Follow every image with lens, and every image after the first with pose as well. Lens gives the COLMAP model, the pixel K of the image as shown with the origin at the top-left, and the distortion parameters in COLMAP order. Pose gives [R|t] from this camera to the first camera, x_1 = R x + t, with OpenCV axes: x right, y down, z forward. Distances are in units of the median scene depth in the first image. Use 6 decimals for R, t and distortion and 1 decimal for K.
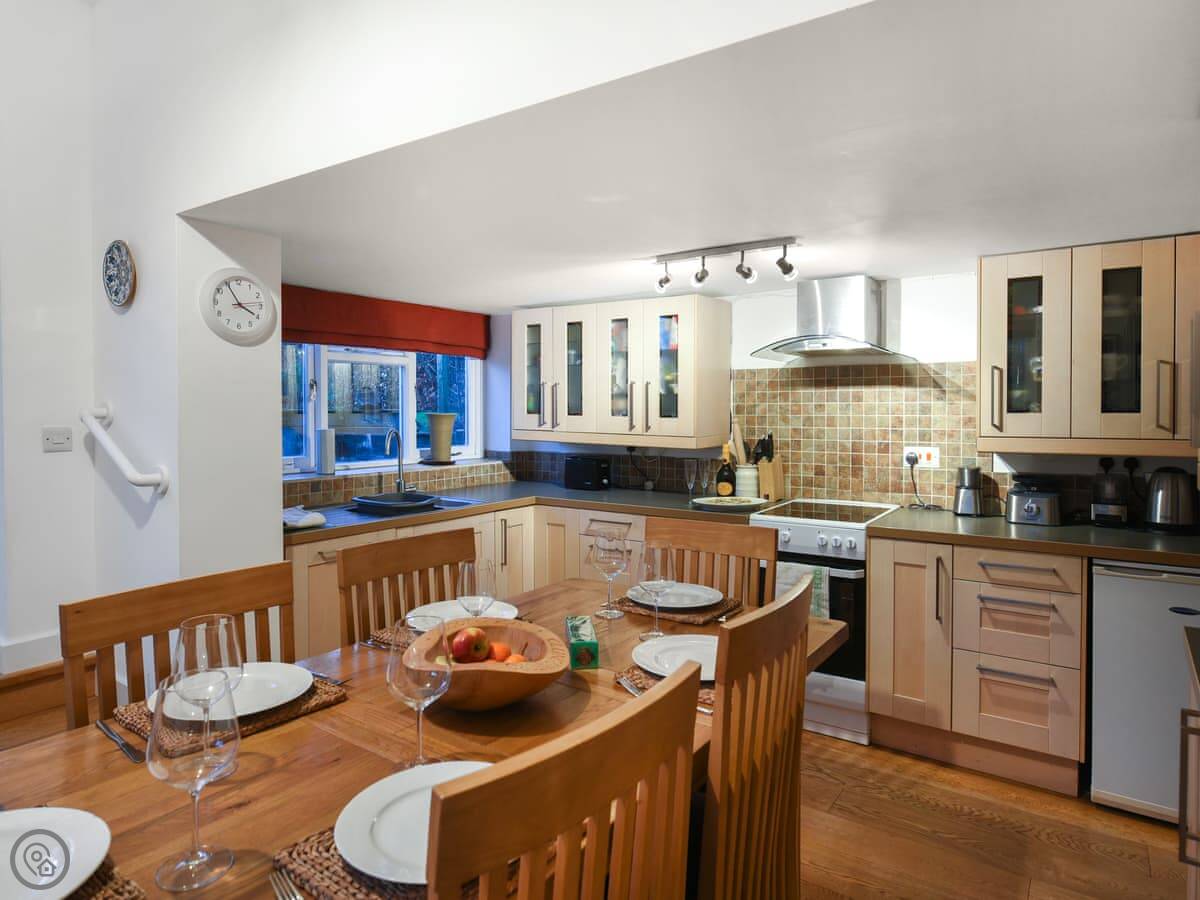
lens RADIAL K [[698.6, 0, 600.0], [0, 698.6, 450.0], [0, 0, 1]] dist [-0.003486, -0.001188]
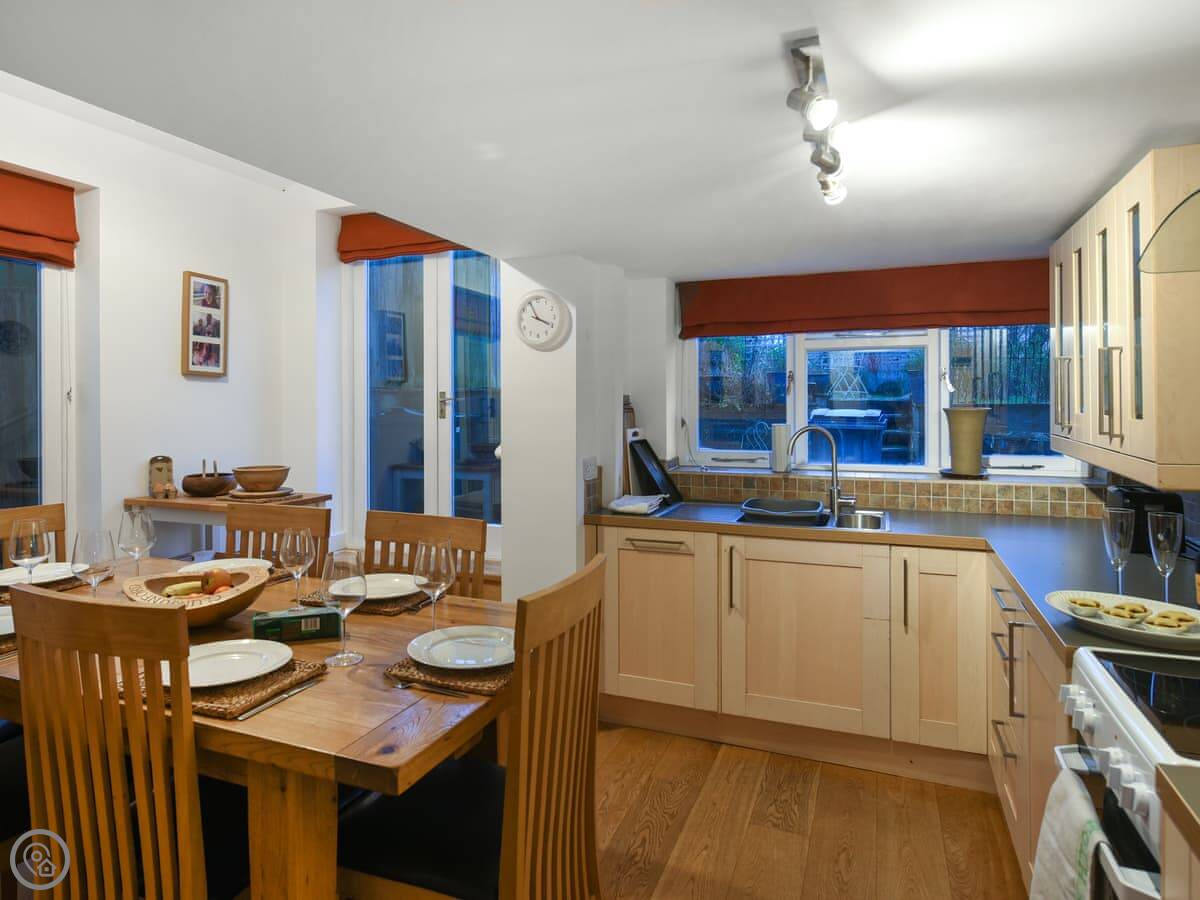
lens RADIAL K [[698.6, 0, 600.0], [0, 698.6, 450.0], [0, 0, 1]] dist [-0.003486, -0.001188]
pose [[0.233361, 0.073557, -0.969604, 0.702931], [-0.055671, 0.996510, 0.062199, -0.058845], [0.970795, 0.039464, 0.236642, 0.805549]]
